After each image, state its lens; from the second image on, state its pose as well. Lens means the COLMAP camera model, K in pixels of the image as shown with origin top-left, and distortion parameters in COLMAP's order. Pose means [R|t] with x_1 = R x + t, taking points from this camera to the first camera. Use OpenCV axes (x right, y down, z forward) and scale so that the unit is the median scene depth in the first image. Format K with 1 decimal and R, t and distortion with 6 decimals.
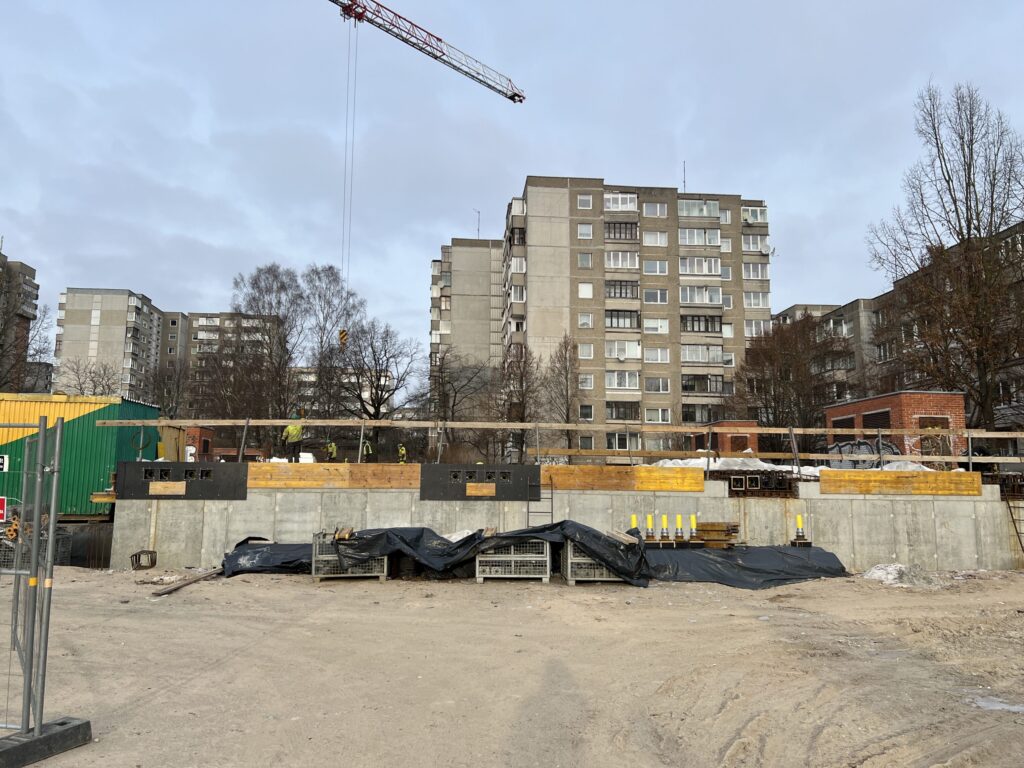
lens RADIAL K [[761.0, 0, 512.0], [0, 761.0, 384.0], [0, 0, 1]] dist [0.075708, -0.001858]
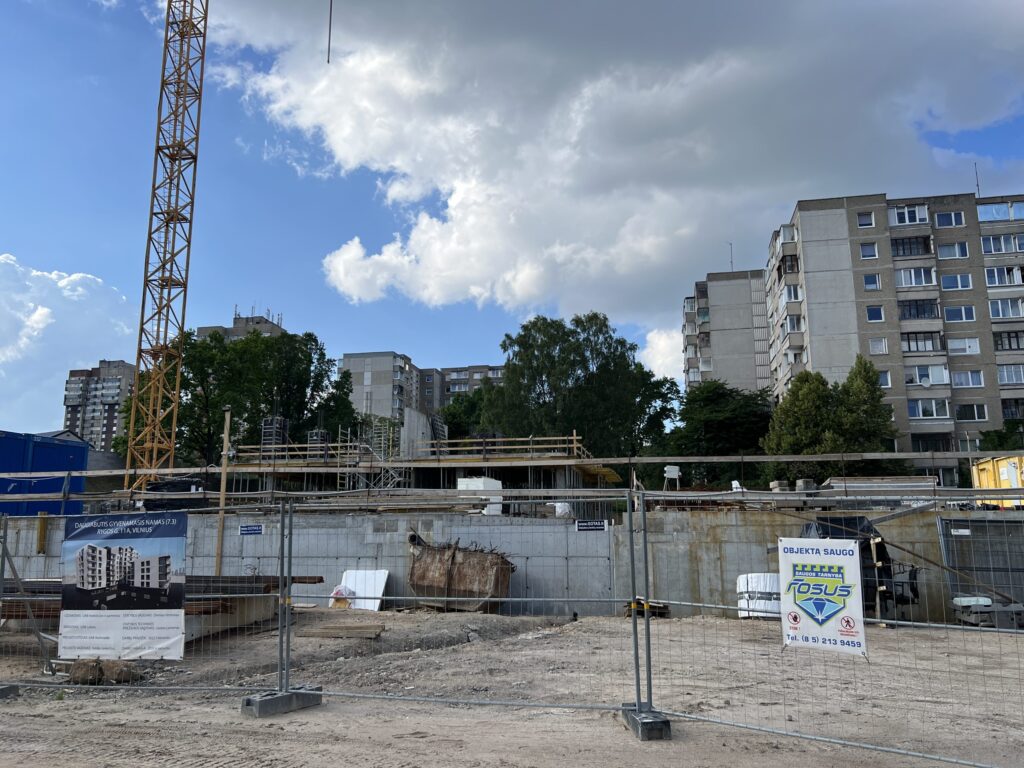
lens RADIAL K [[764.3, 0, 512.0], [0, 764.3, 384.0], [0, 0, 1]] dist [0.052432, -0.058112]
pose [[0.961564, -0.062603, -0.267348, -0.081067], [0.048461, 0.997070, -0.059179, -0.004366], [0.270270, 0.043948, 0.961781, -0.011663]]
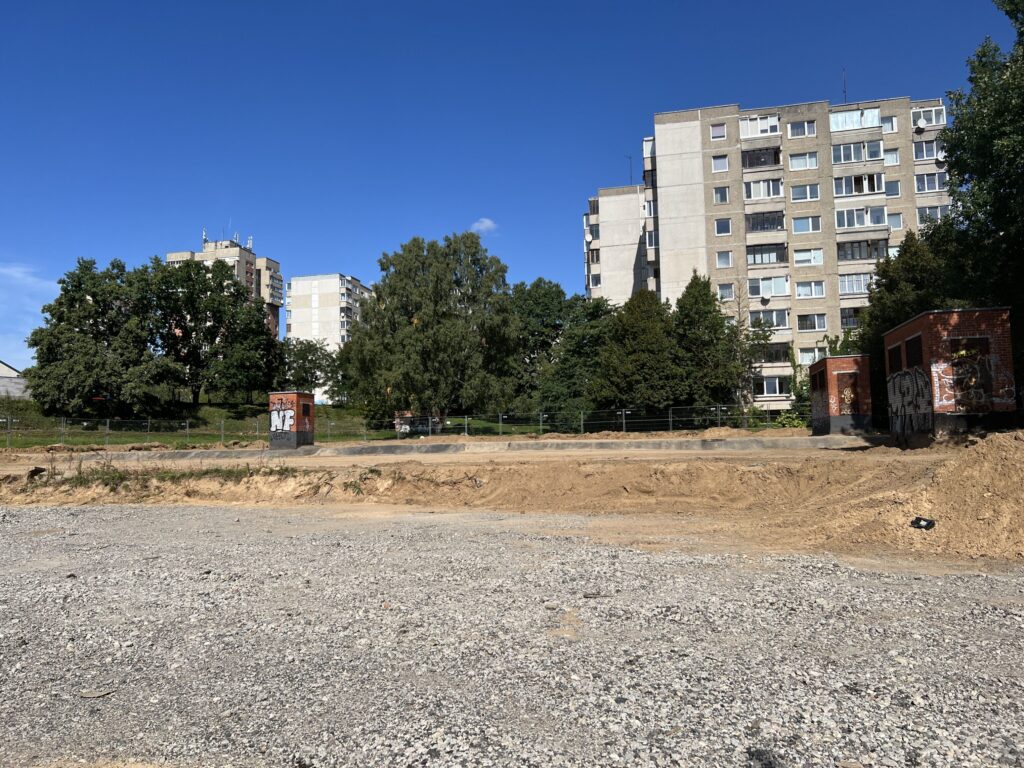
lens RADIAL K [[764.3, 0, 512.0], [0, 764.3, 384.0], [0, 0, 1]] dist [0.052432, -0.058112]
pose [[0.956110, -0.054391, -0.287914, 0.108069], [0.070797, 0.996389, 0.046872, 0.006145], [0.284325, -0.065199, 0.956508, 0.010596]]
